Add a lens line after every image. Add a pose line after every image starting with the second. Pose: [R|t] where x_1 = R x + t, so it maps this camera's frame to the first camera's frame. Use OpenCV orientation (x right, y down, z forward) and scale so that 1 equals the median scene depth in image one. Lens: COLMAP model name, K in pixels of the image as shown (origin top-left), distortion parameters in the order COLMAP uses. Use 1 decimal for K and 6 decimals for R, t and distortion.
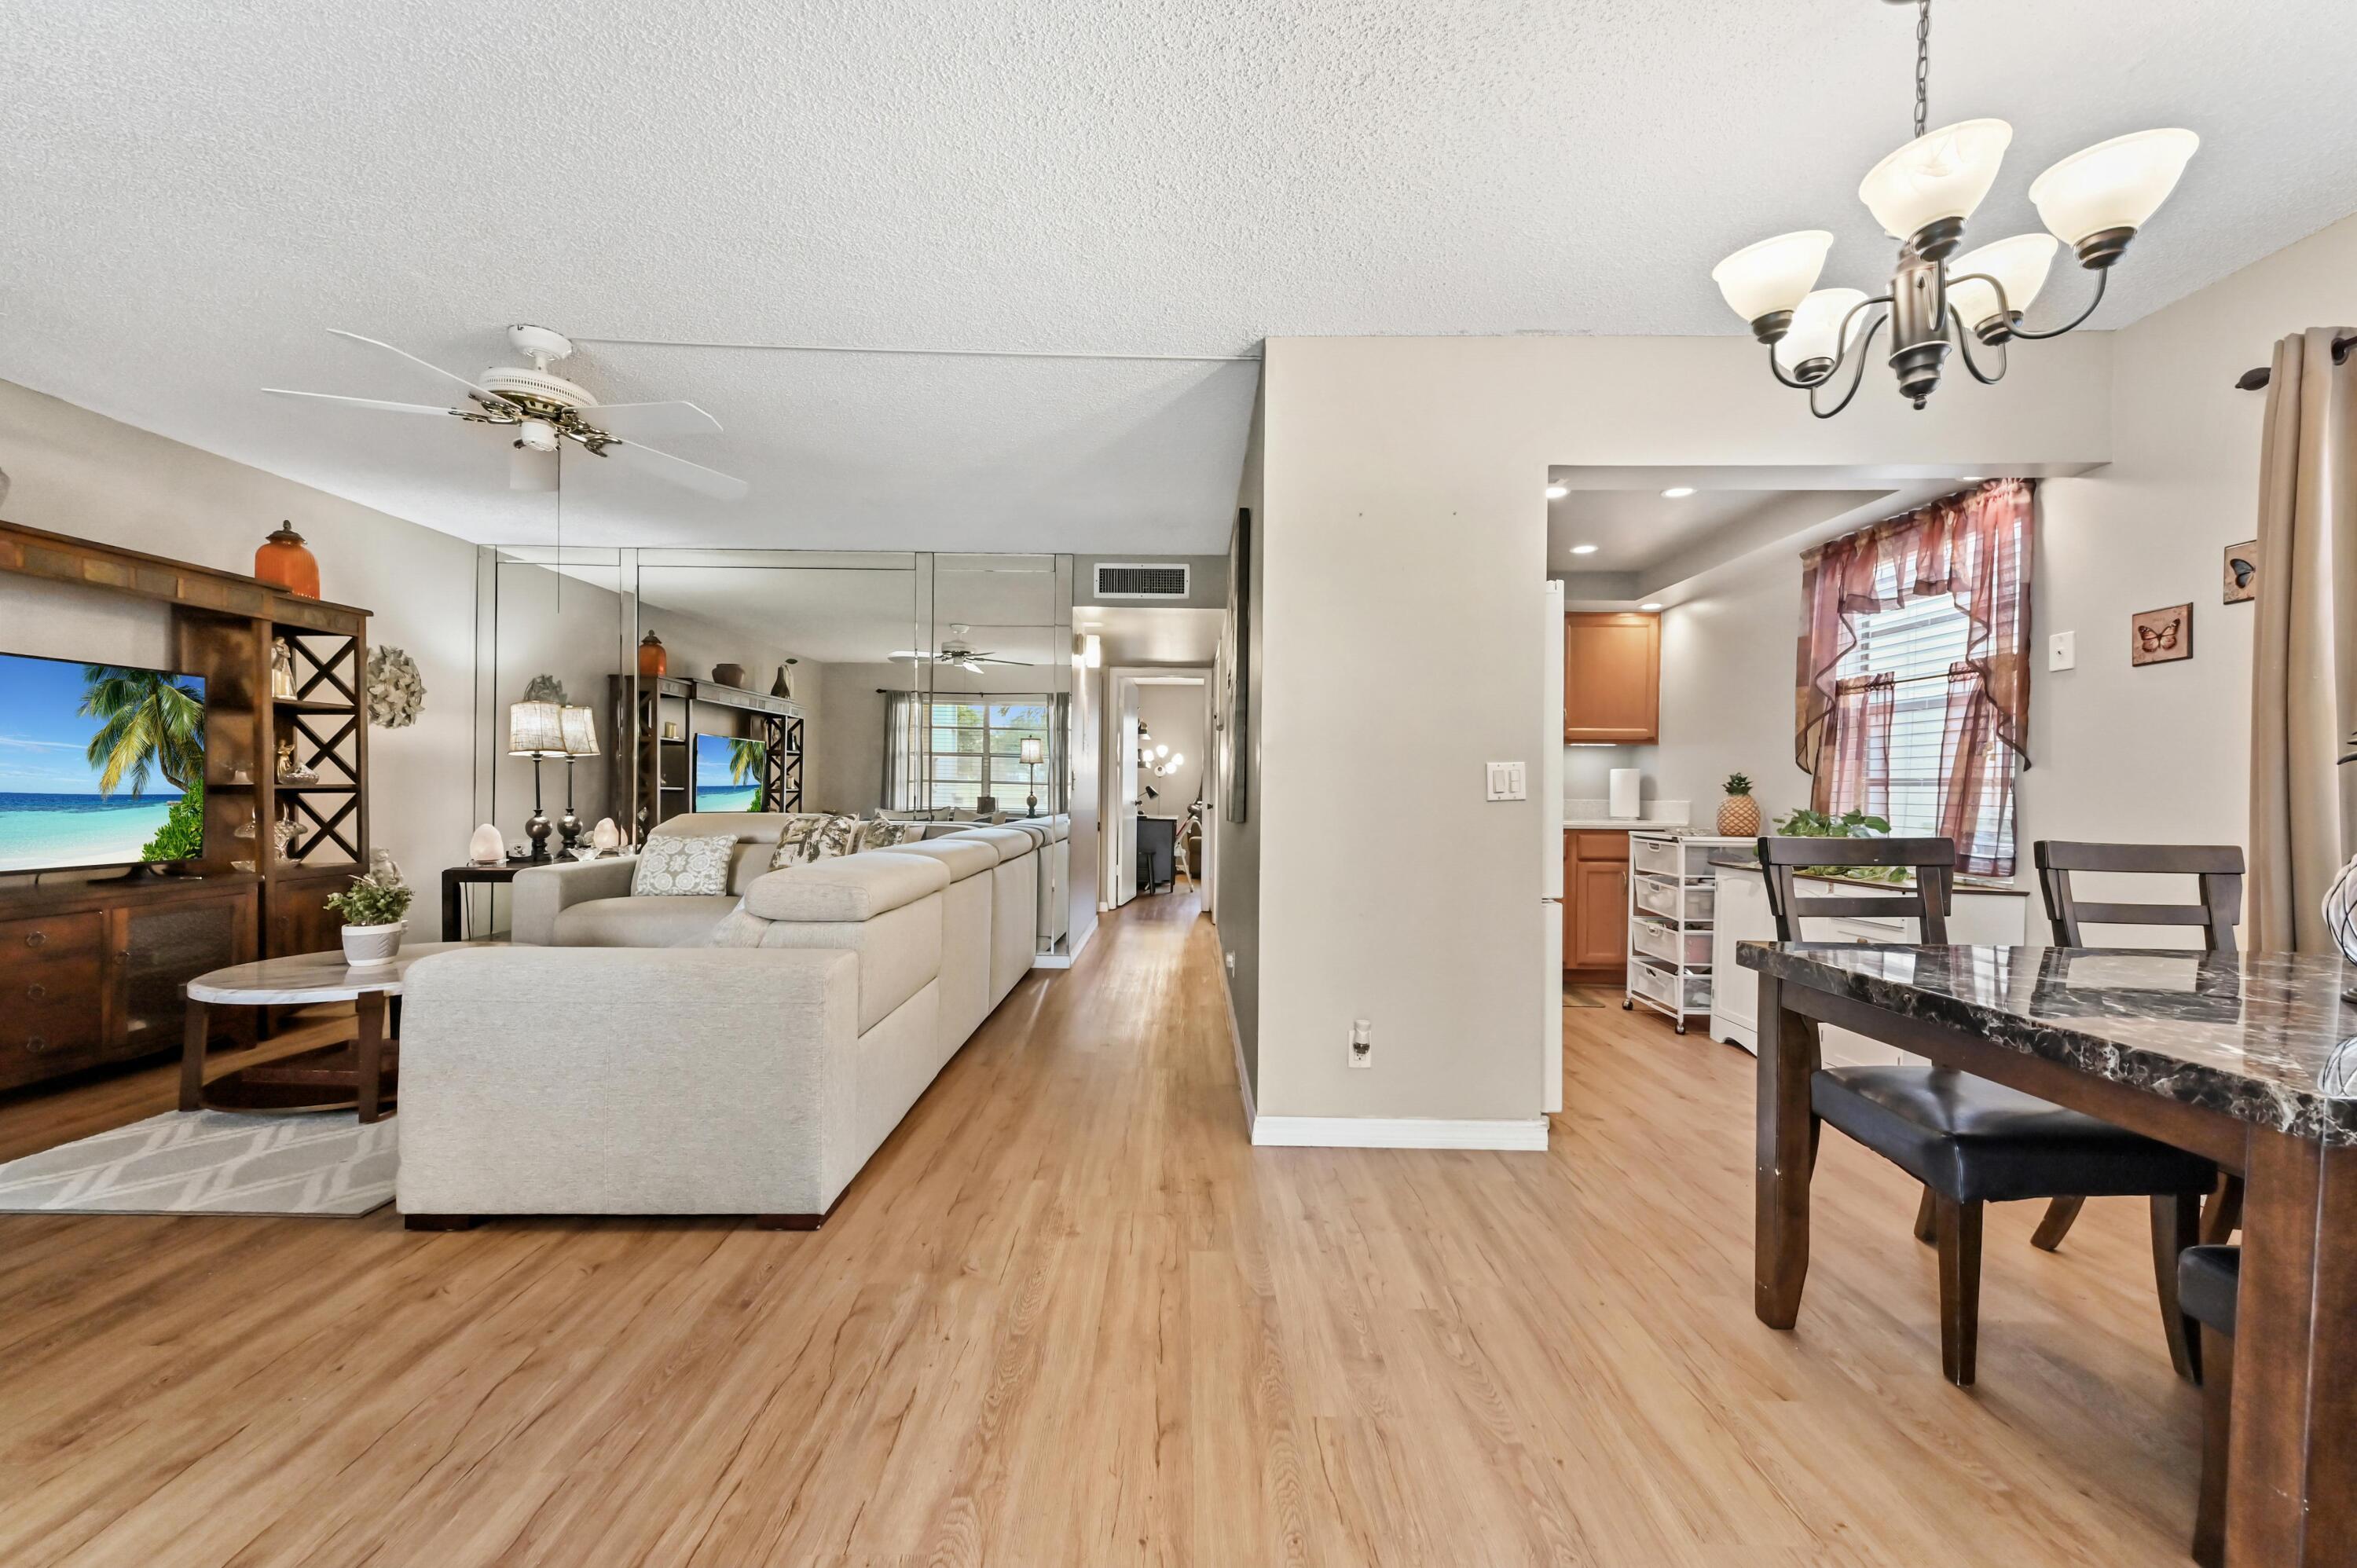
lens RADIAL K [[921.9, 0, 1176.2], [0, 921.9, 828.7], [0, 0, 1]] dist [0.014258, 0.000016]
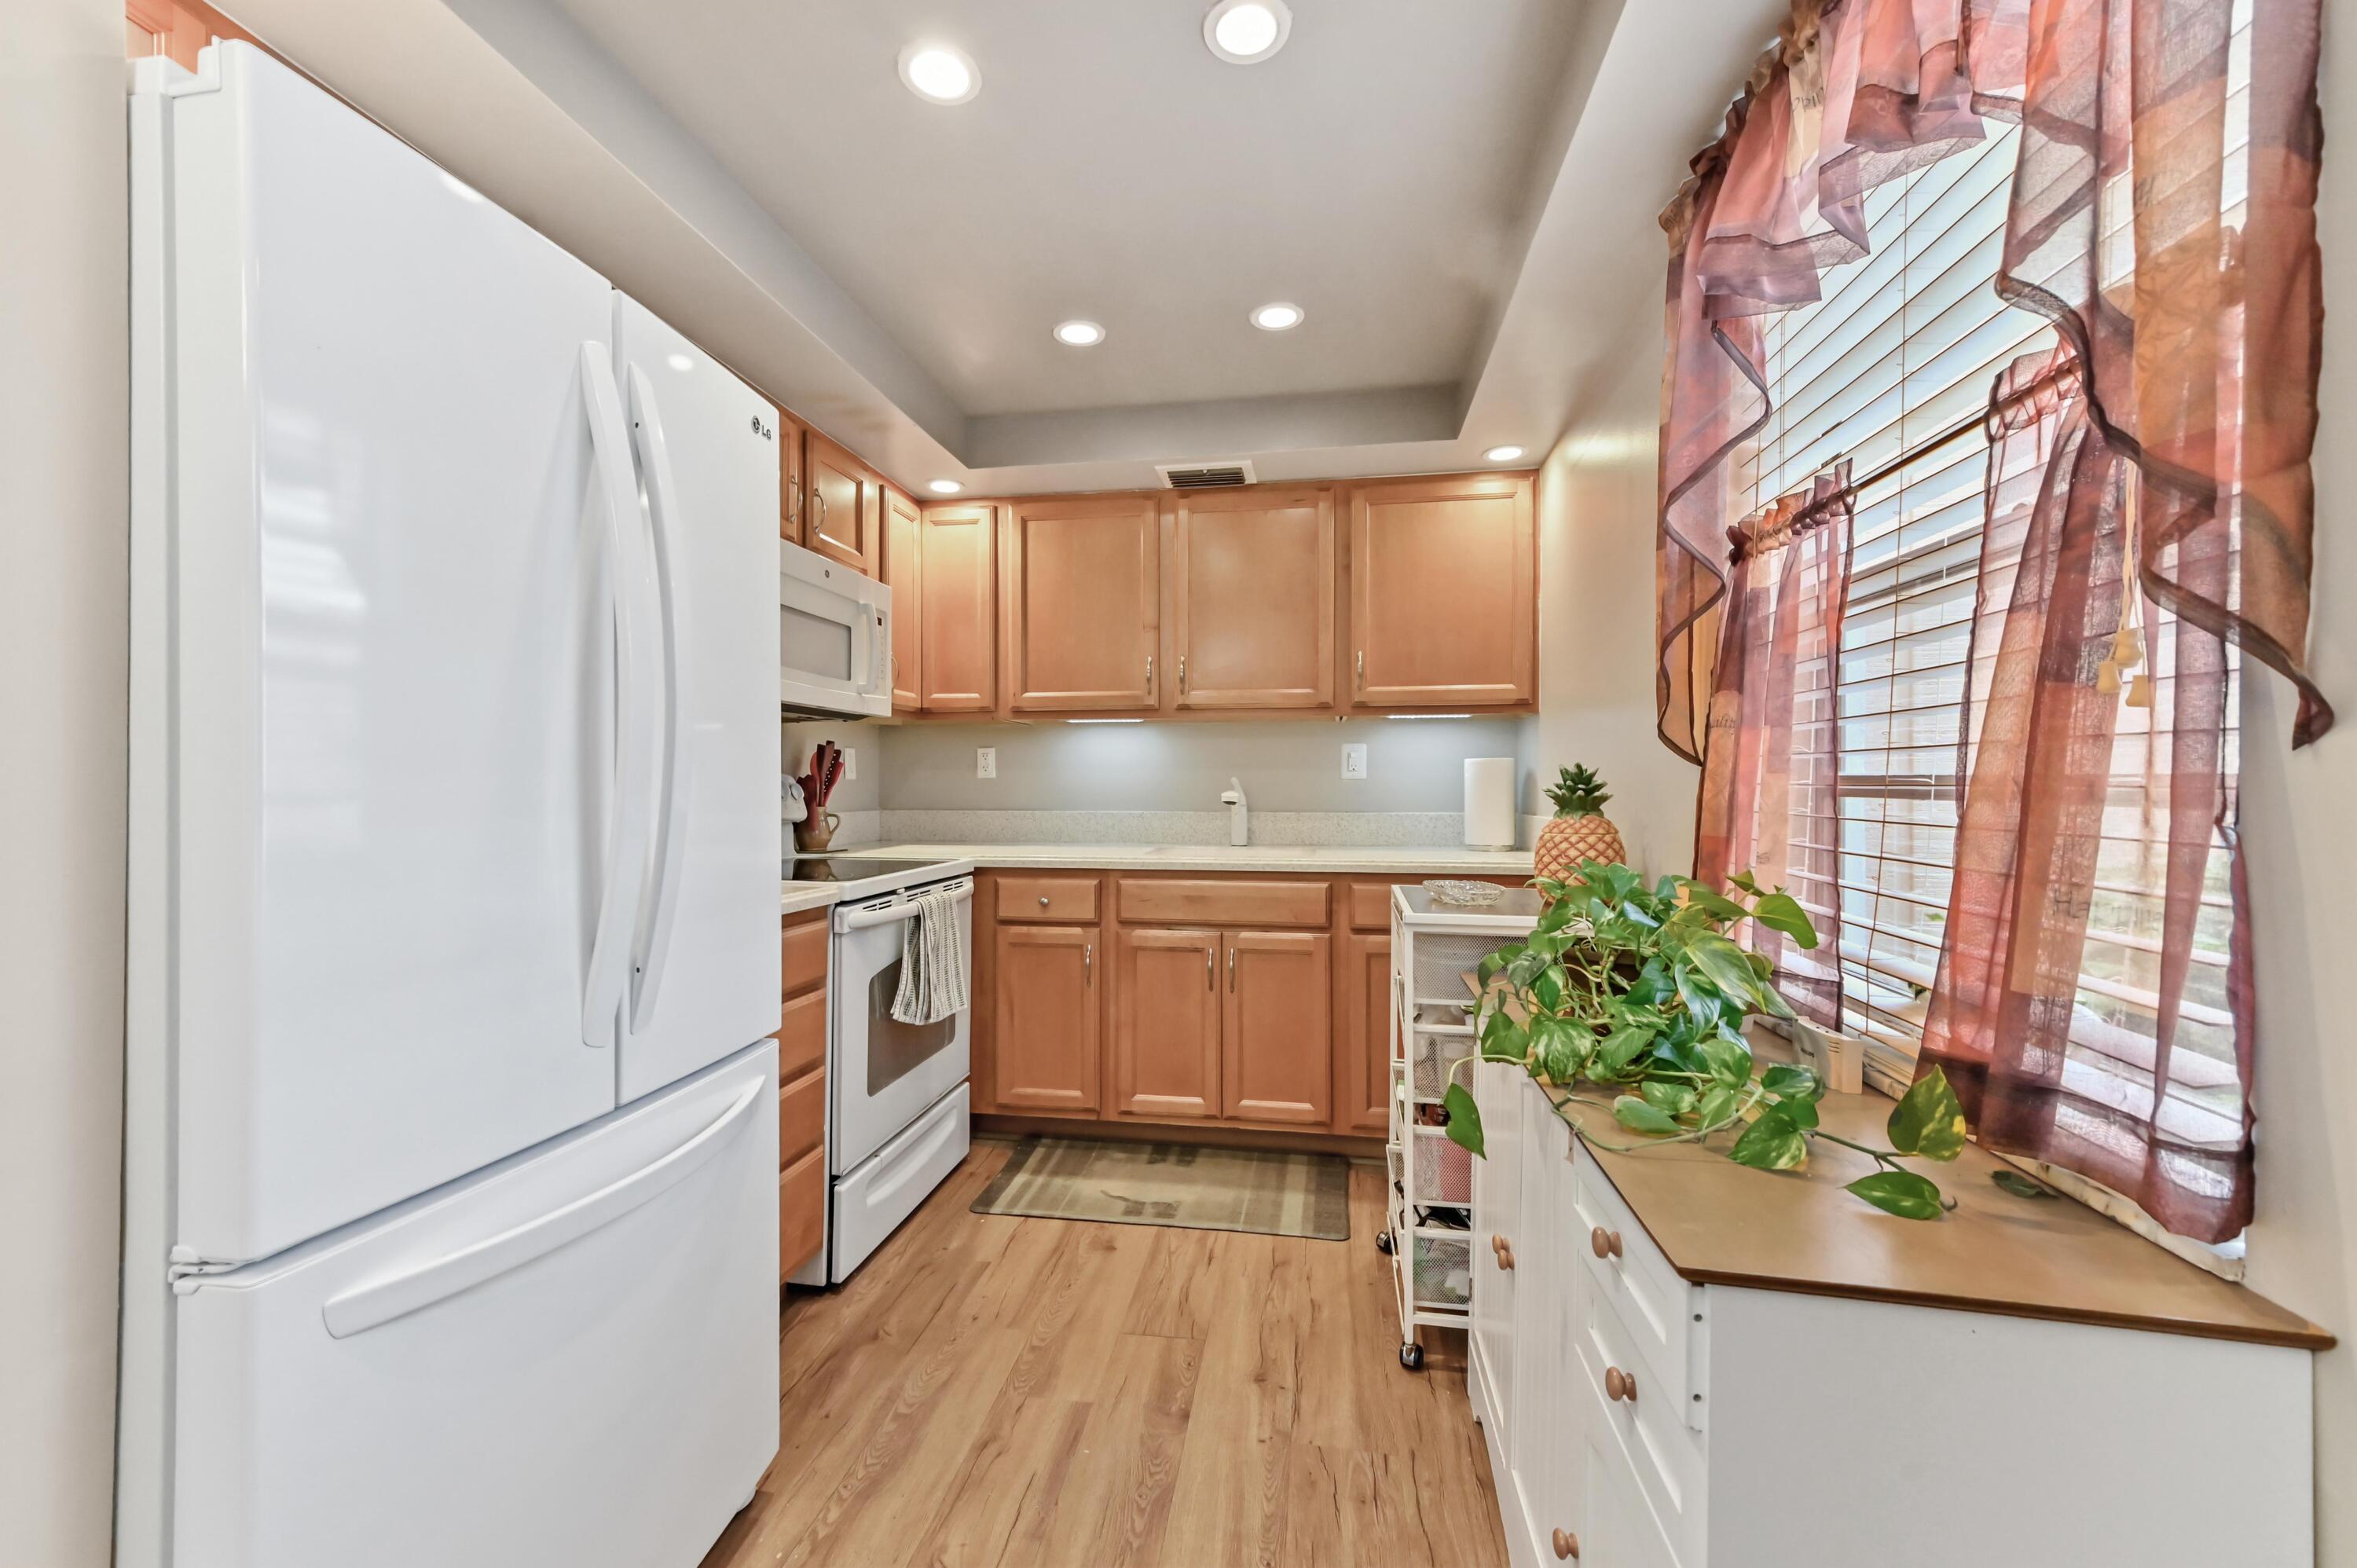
lens RADIAL K [[936.1, 0, 1179.5], [0, 936.1, 791.1], [0, 0, 1]] dist [0.001583, -0.000113]
pose [[0.989723, -0.008876, -0.142722, 0.634157], [0.003605, 0.999303, -0.037153, -0.040987], [0.142952, 0.036257, 0.989065, 0.691453]]
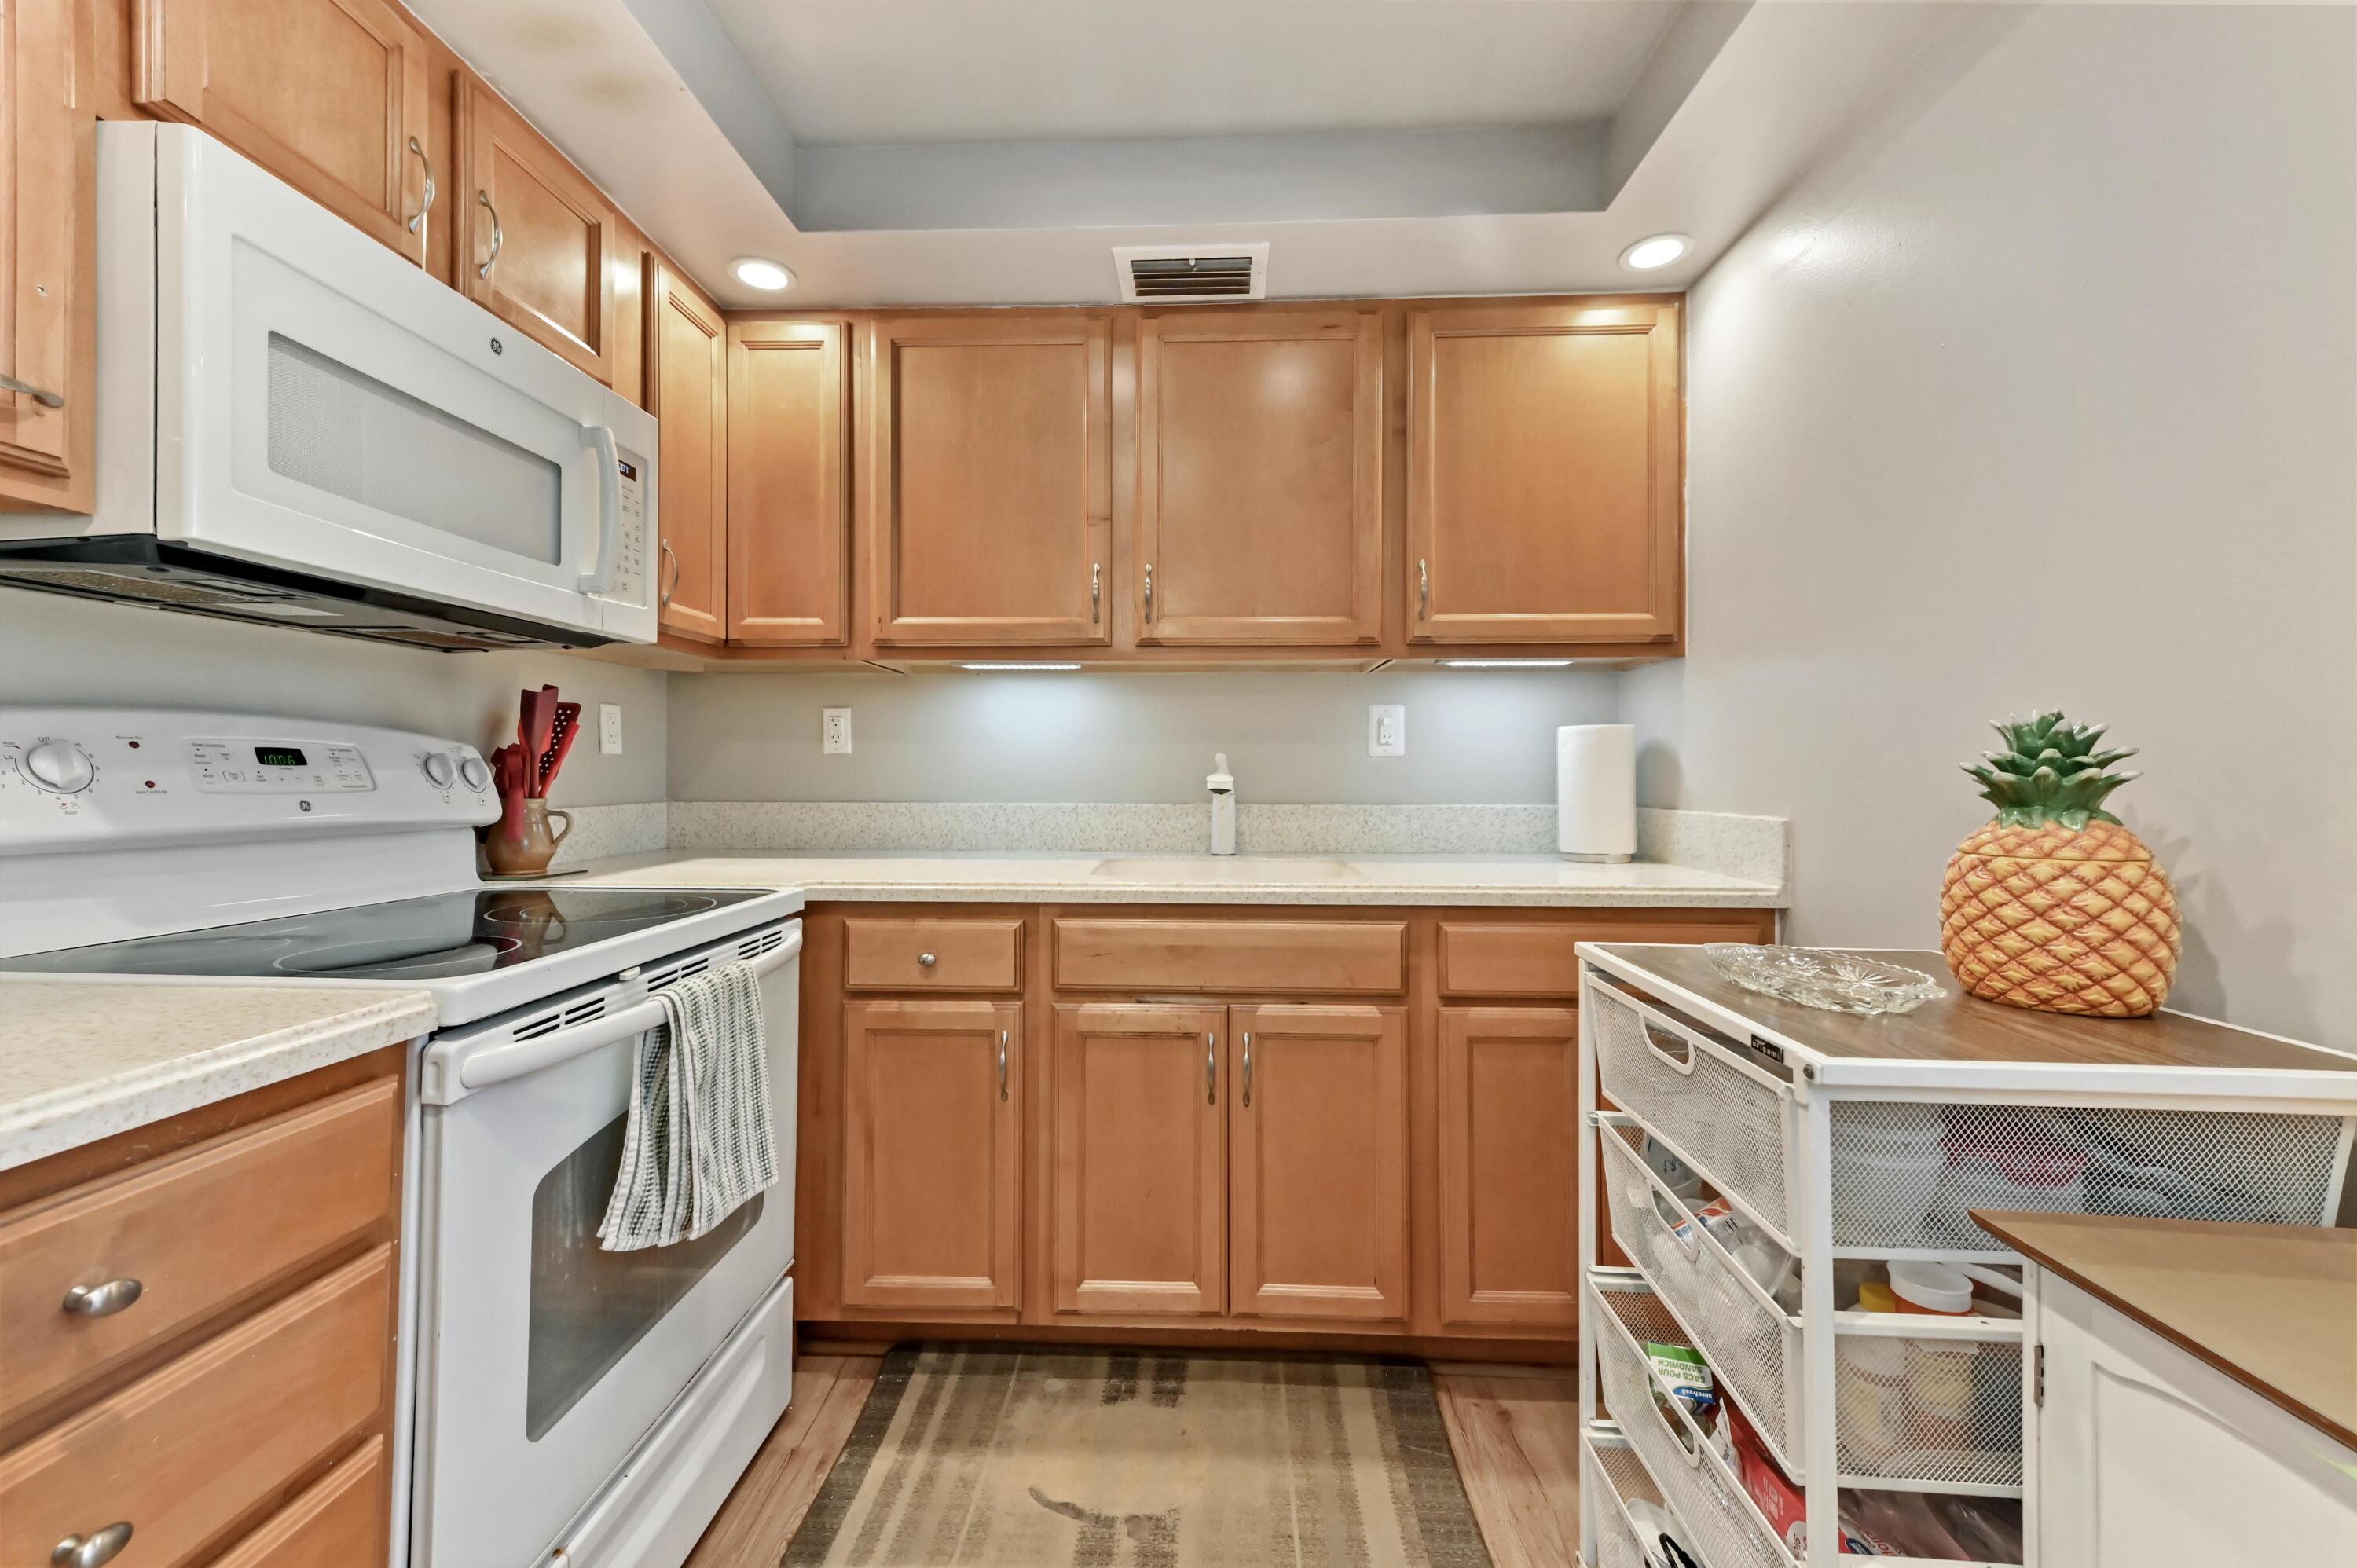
lens RADIAL K [[938.1, 0, 1176.0], [0, 938.1, 768.1], [0, 0, 1]] dist [0.011966, -0.000248]
pose [[0.999706, -0.008133, -0.022831, 0.533960], [0.007070, 0.998905, -0.046241, -0.051083], [0.023182, 0.046066, 0.998669, 1.019075]]
